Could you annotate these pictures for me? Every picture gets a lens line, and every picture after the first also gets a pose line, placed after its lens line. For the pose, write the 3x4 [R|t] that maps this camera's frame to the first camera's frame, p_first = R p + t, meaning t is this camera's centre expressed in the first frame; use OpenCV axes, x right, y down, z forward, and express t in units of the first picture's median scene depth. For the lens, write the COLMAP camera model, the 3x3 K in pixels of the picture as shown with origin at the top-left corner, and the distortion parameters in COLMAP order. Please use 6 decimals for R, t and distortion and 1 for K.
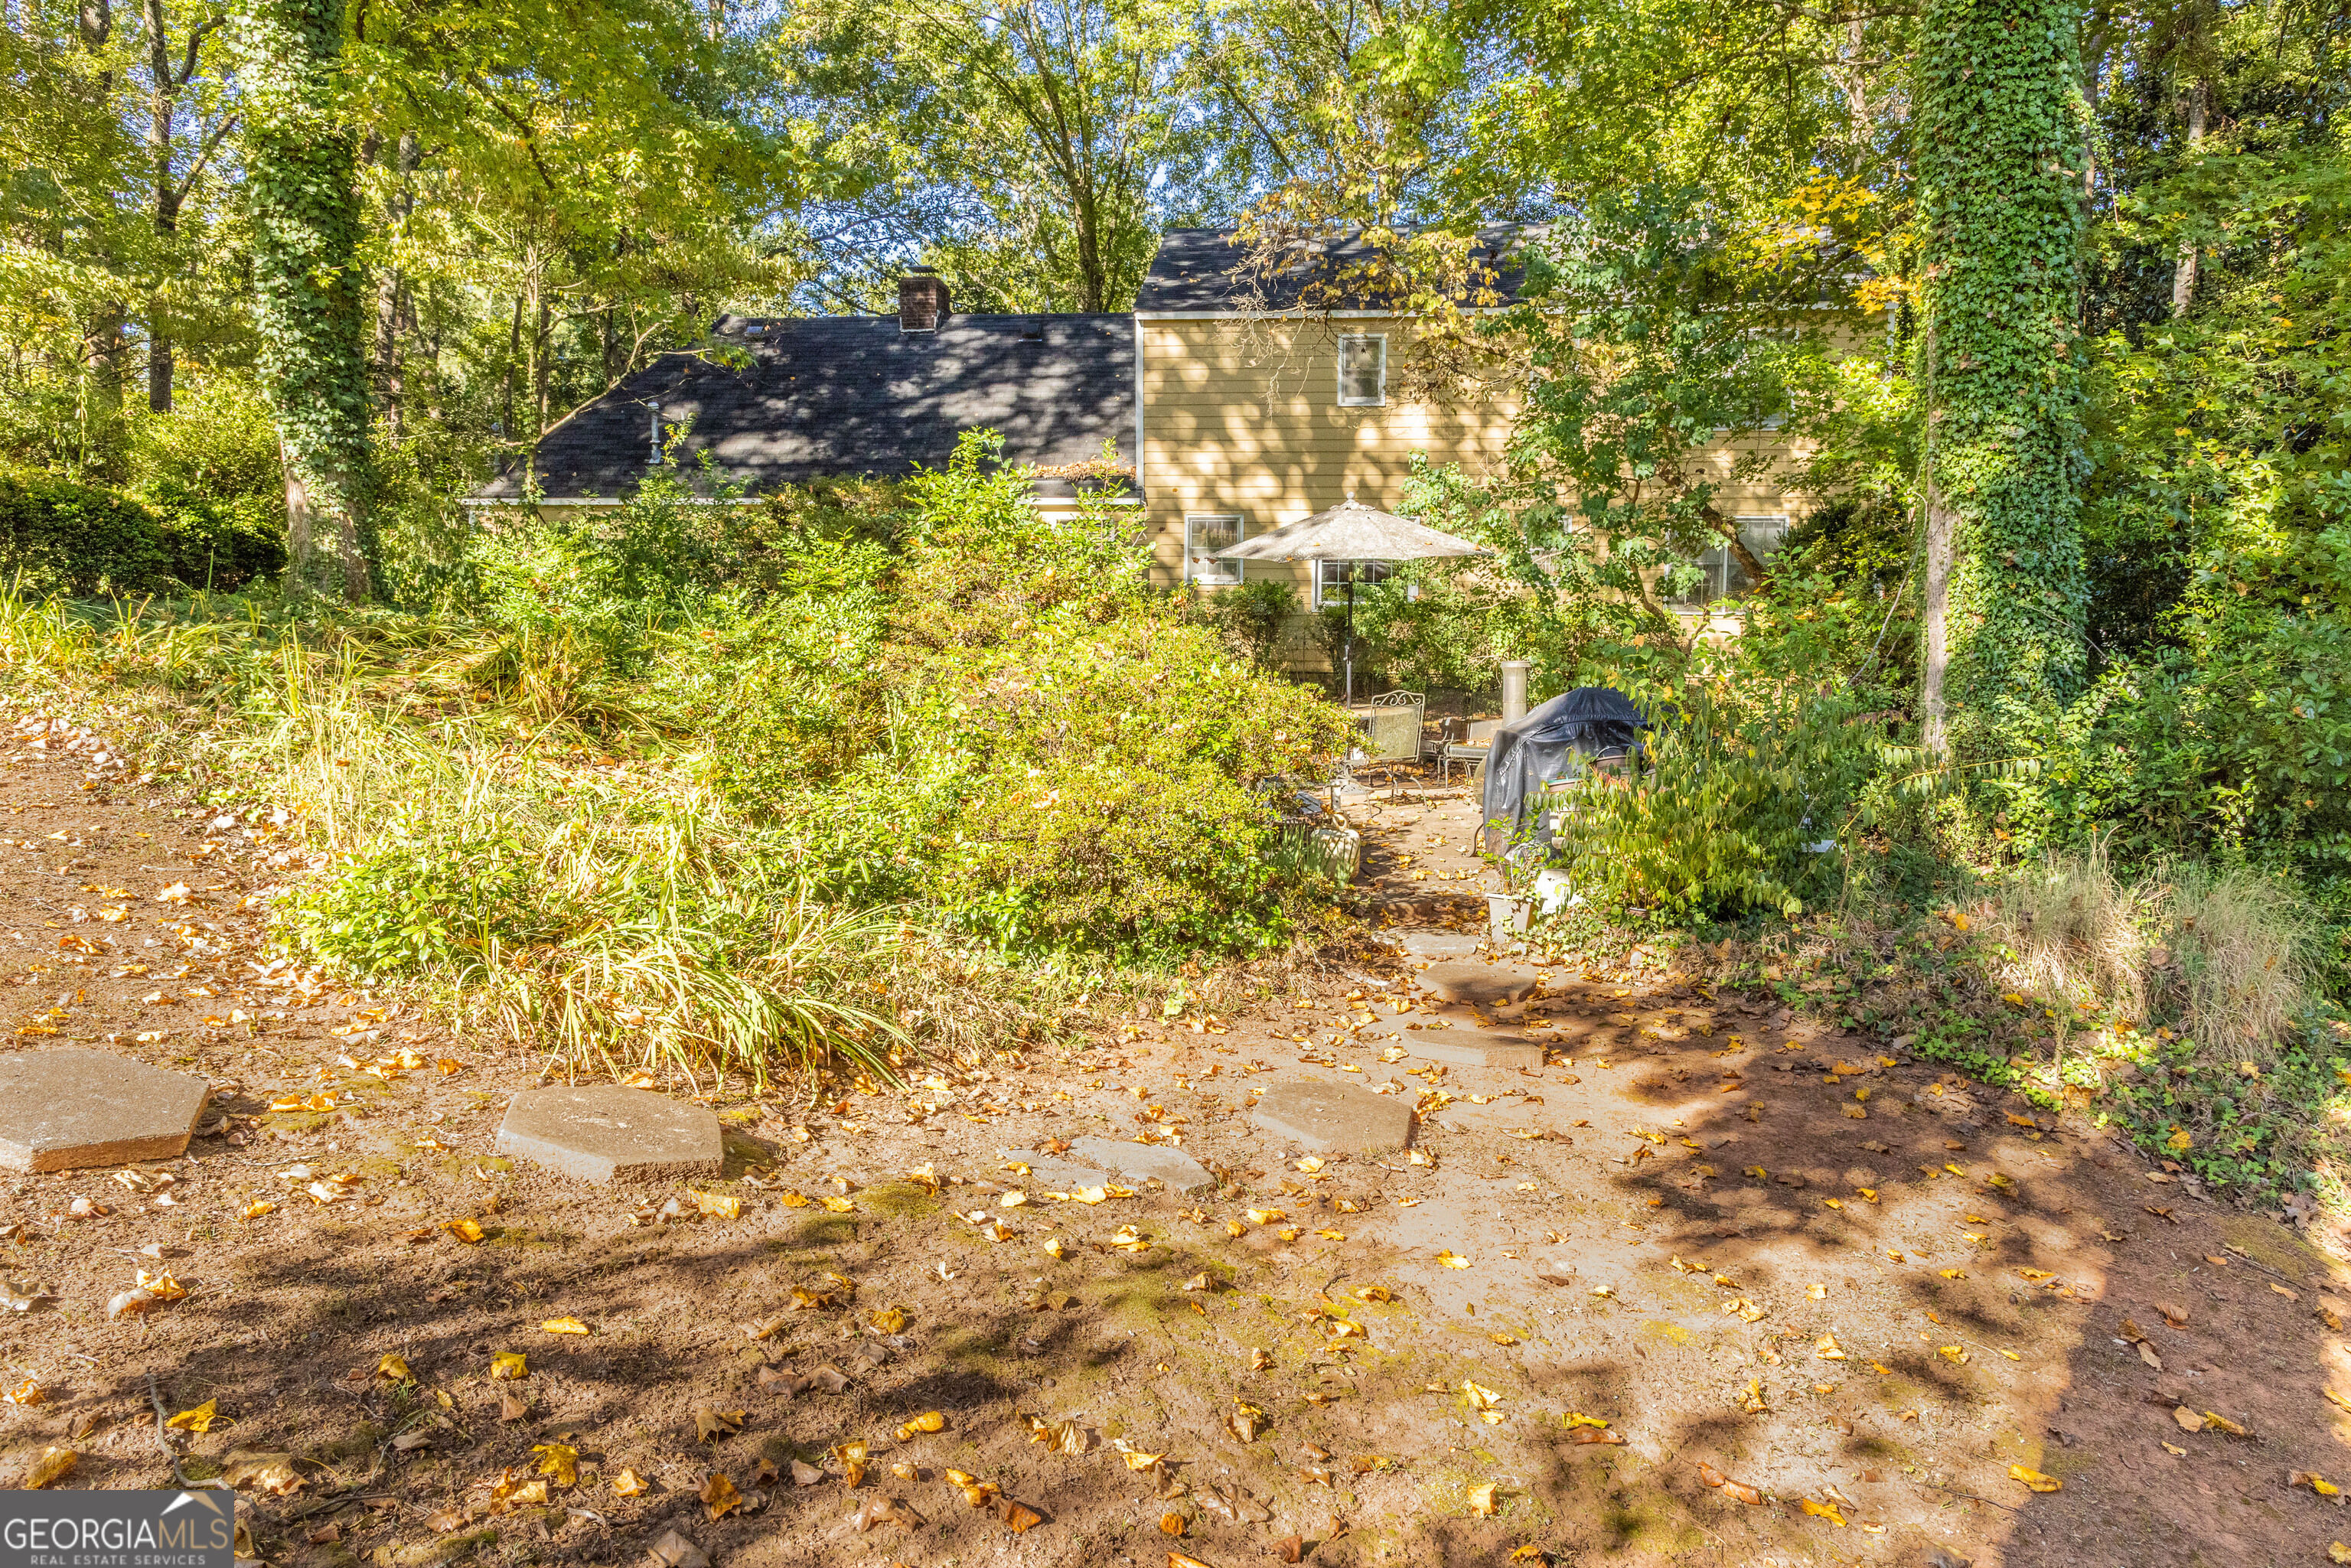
lens RADIAL K [[1575.0, 0, 1164.0], [0, 1575.0, 797.3], [0, 0, 1]] dist [-0.010594, -0.006045]
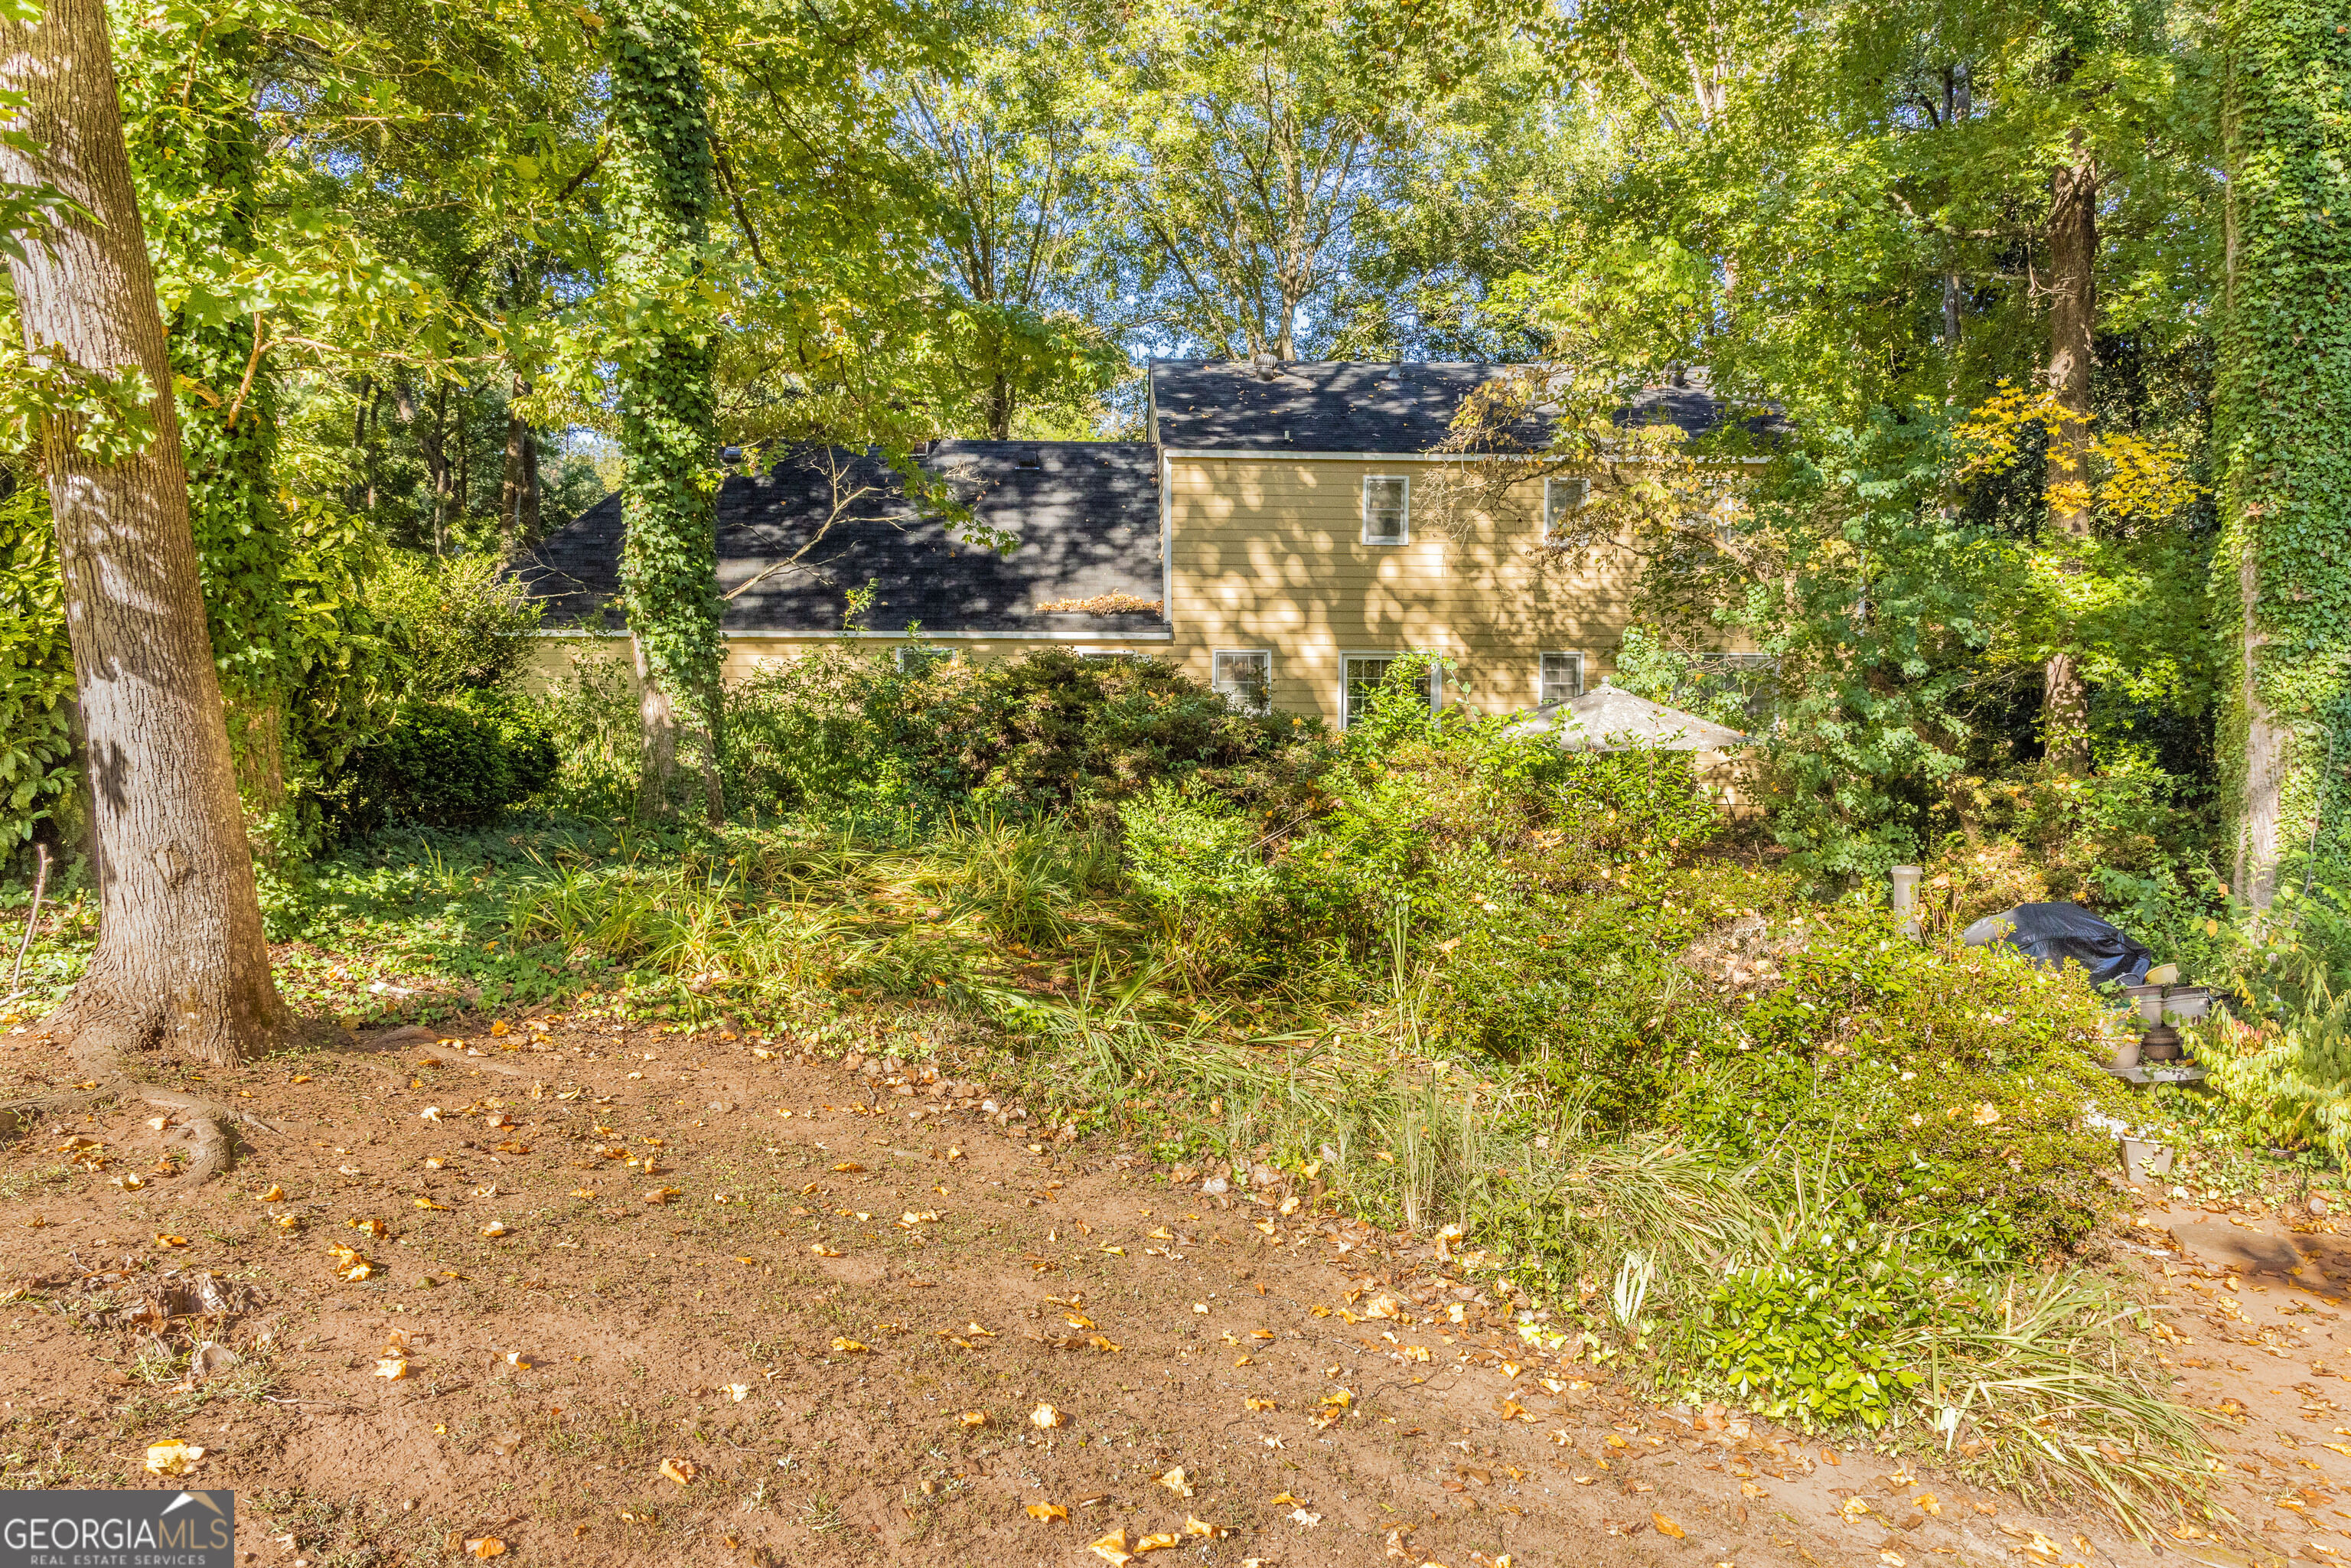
lens RADIAL K [[1575.0, 0, 1170.9], [0, 1575.0, 783.9], [0, 0, 1]] dist [-0.010594, -0.006045]
pose [[0.987823, -0.013736, 0.154975, -0.171159], [0.022183, 0.998353, -0.052911, -0.039698], [-0.153993, 0.055705, 0.986500, 0.016638]]
